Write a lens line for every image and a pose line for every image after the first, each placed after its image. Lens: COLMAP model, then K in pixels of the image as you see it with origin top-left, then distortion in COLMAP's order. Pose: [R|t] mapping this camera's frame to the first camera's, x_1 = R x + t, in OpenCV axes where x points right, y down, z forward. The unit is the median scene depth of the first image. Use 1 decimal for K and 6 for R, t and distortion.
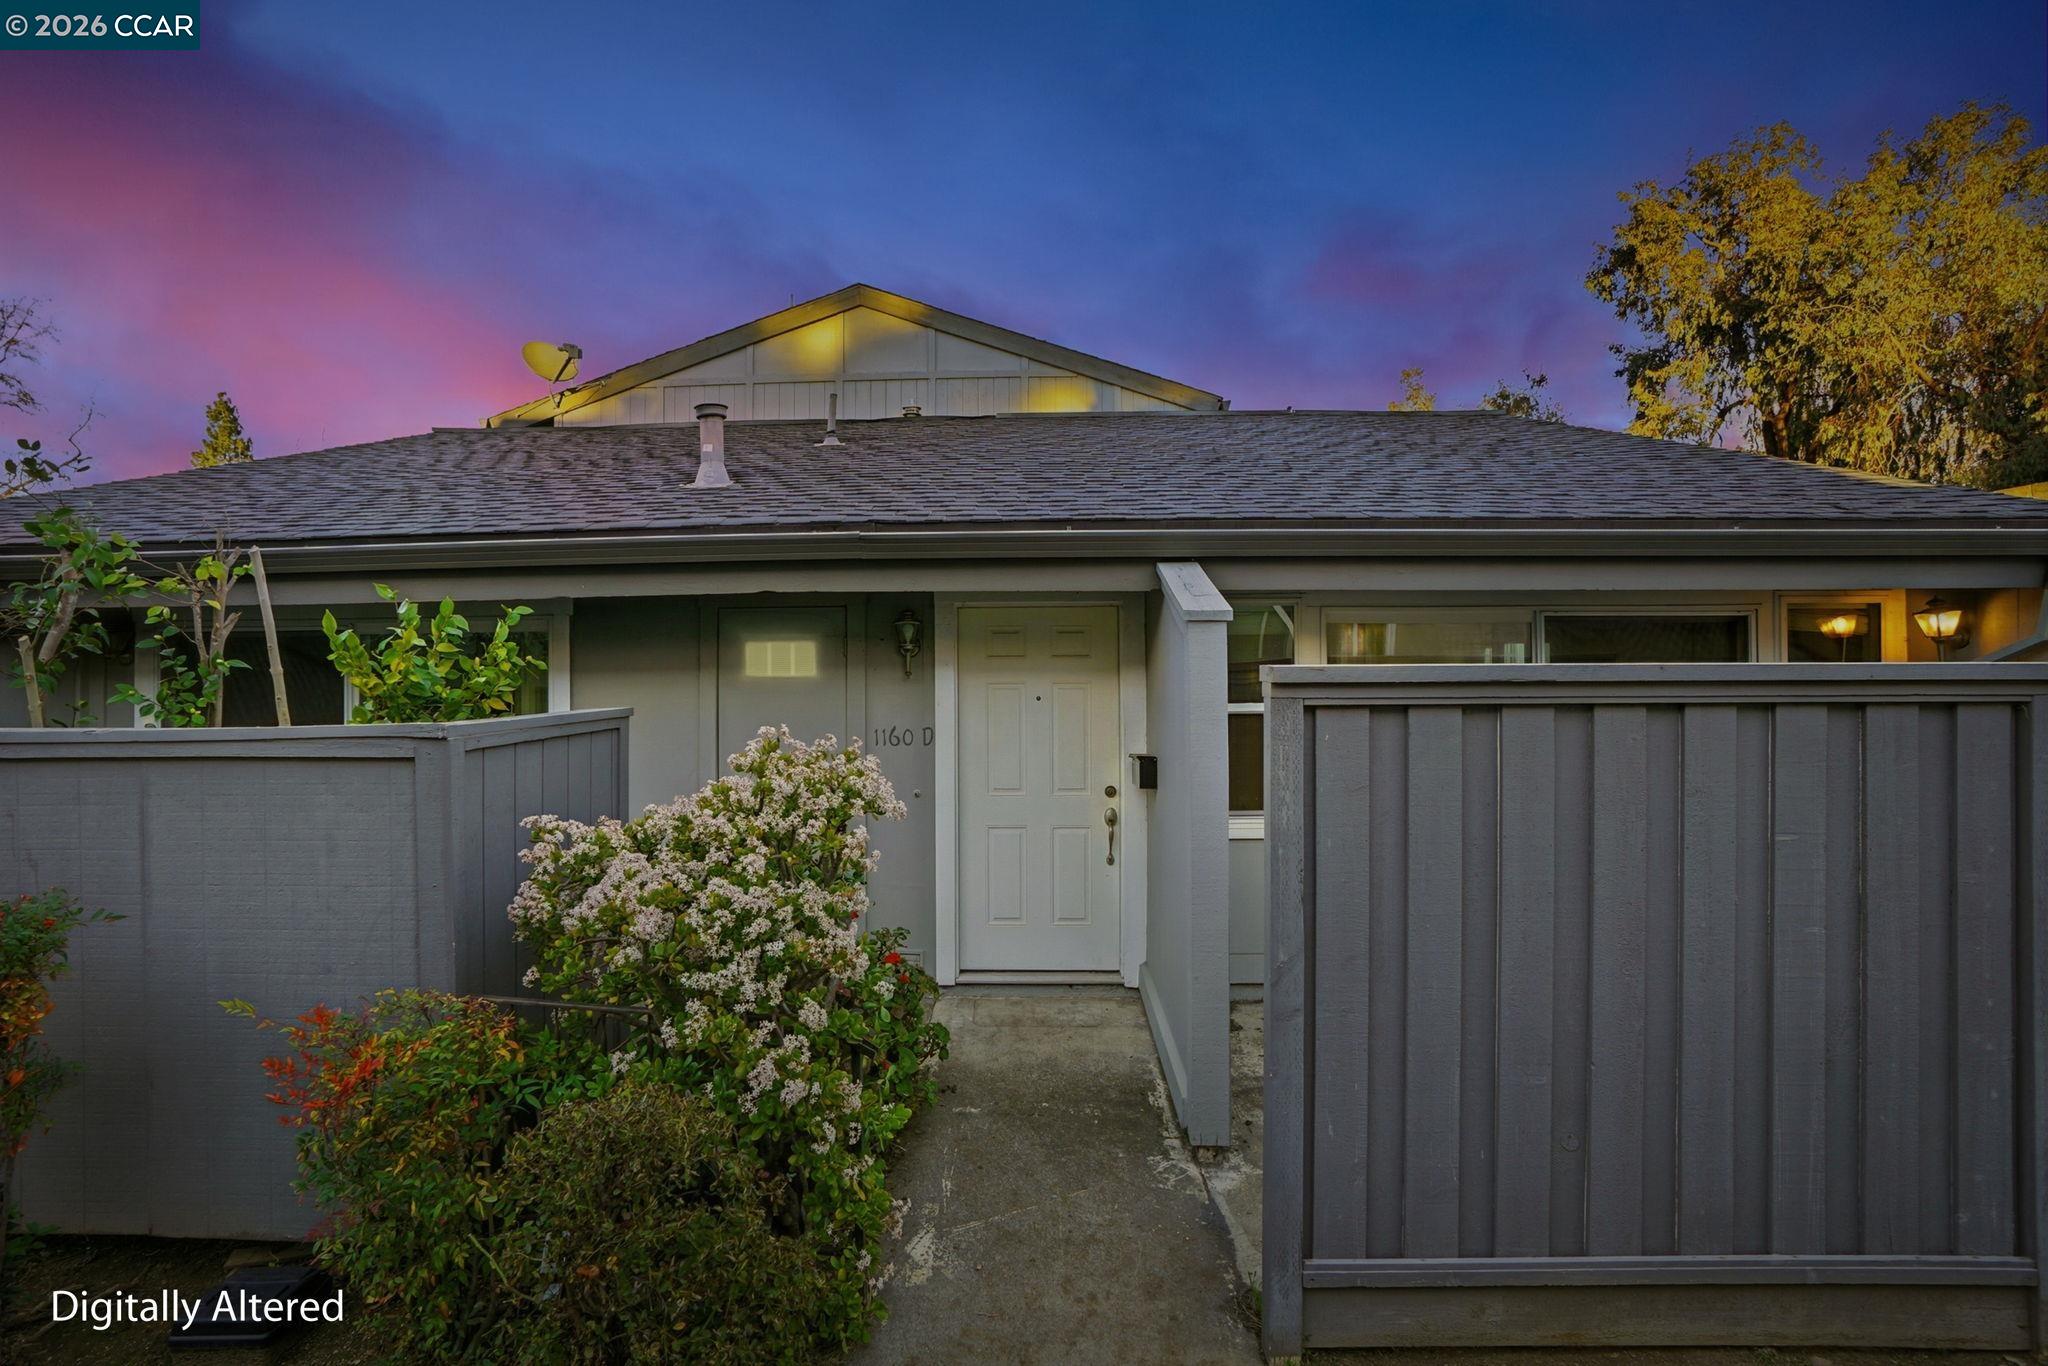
lens RADIAL K [[932.3, 0, 1017.4], [0, 932.3, 664.1], [0, 0, 1]] dist [-0.061879, 0.025414]
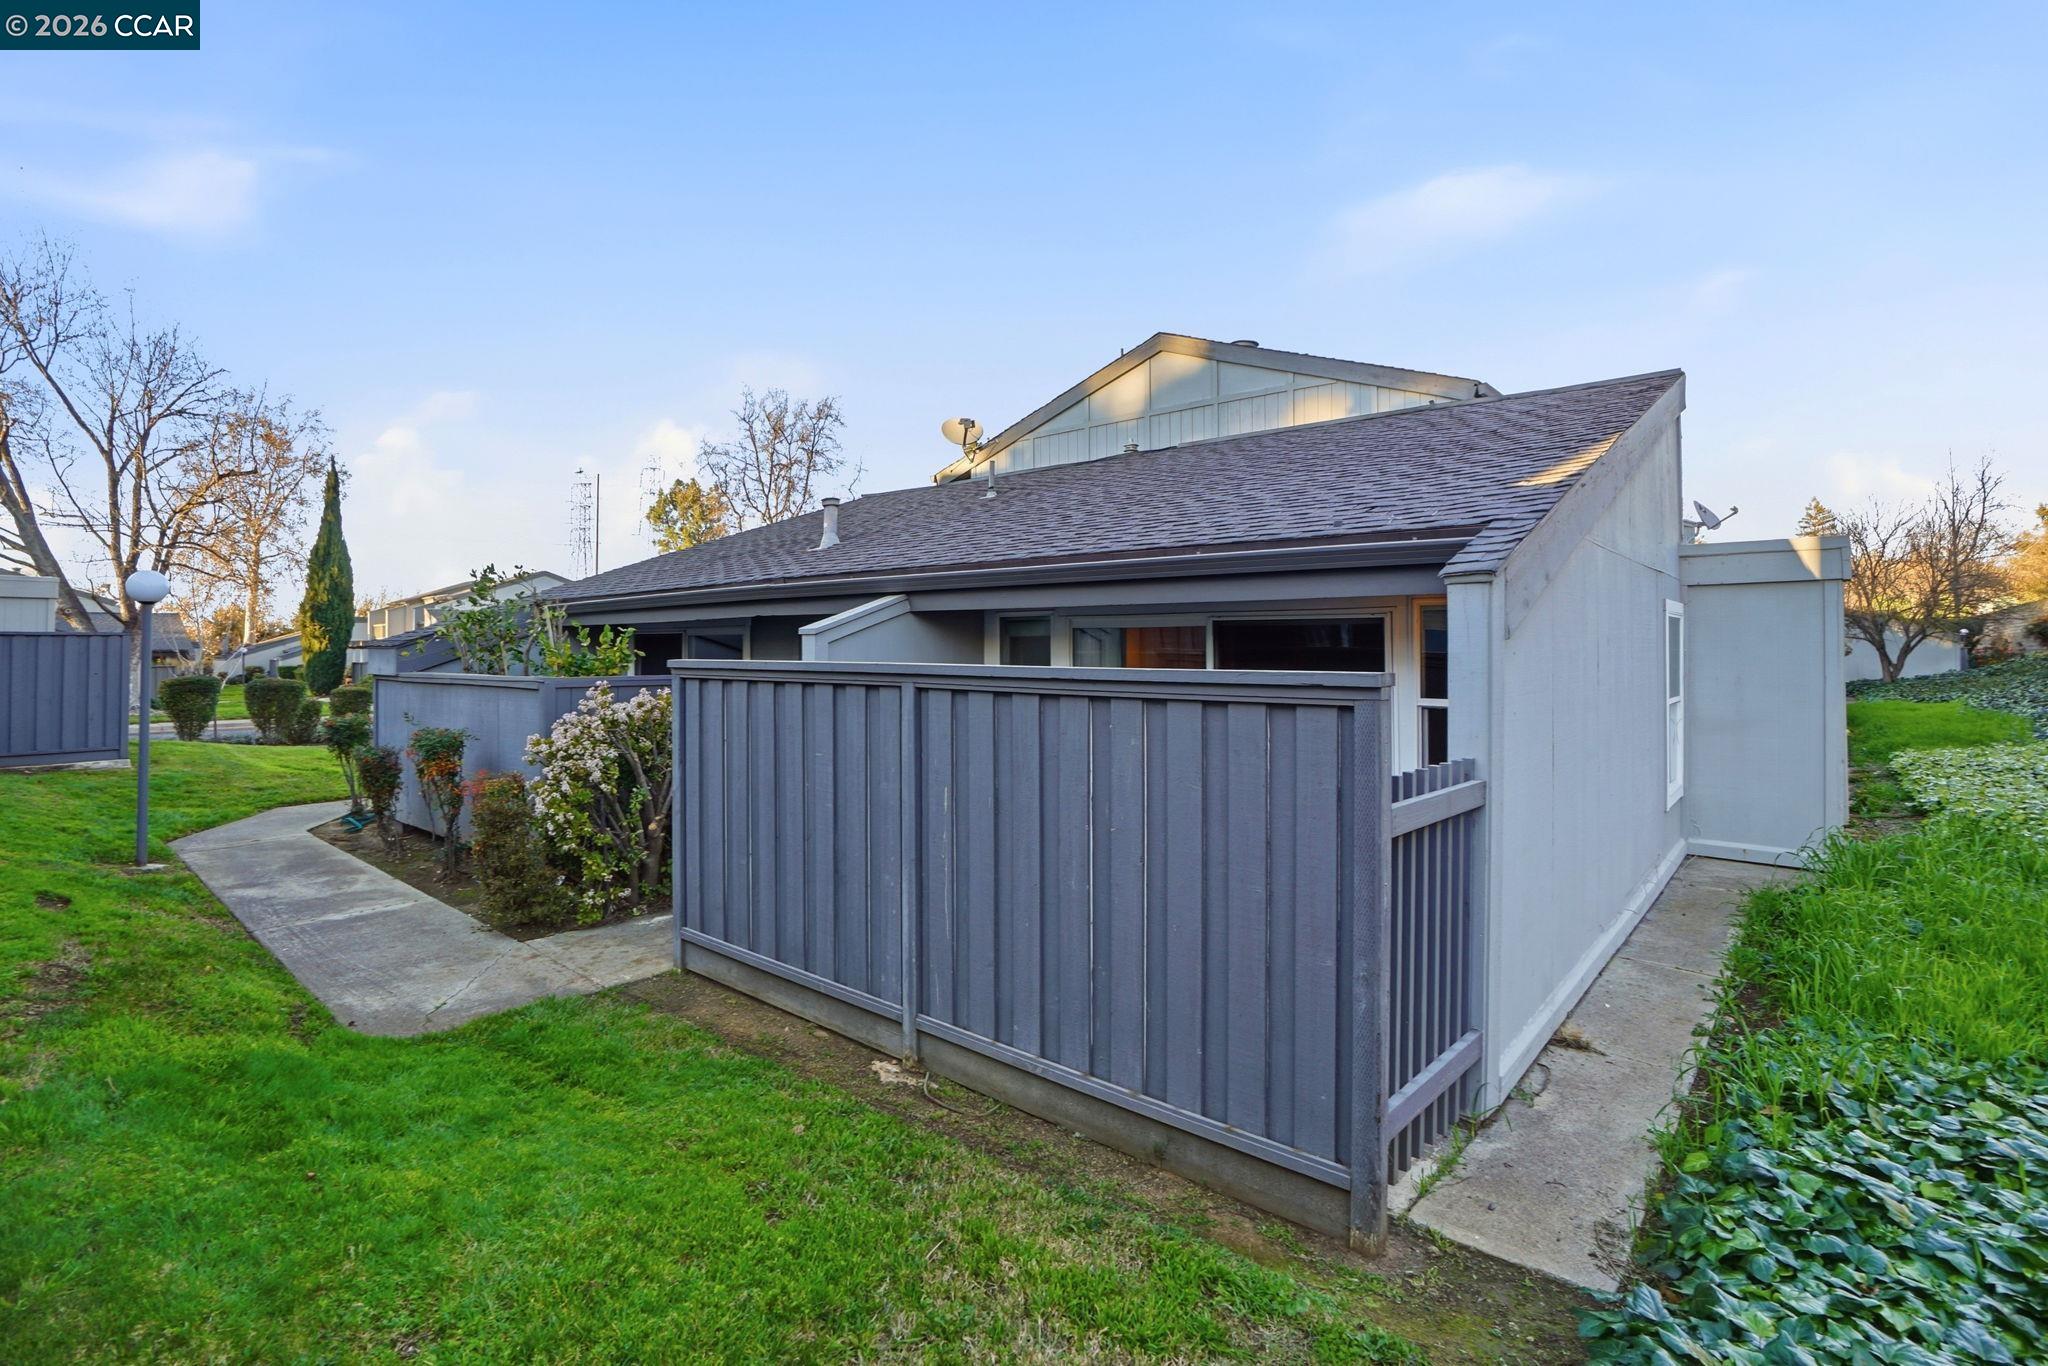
lens RADIAL K [[932.3, 0, 1017.4], [0, 932.3, 664.1], [0, 0, 1]] dist [-0.061879, 0.025414]
pose [[0.784419, 0.016145, -0.620022, 0.973755], [-0.008254, 0.999844, 0.015593, -0.011287], [0.620177, -0.007114, 0.784430, -0.103195]]
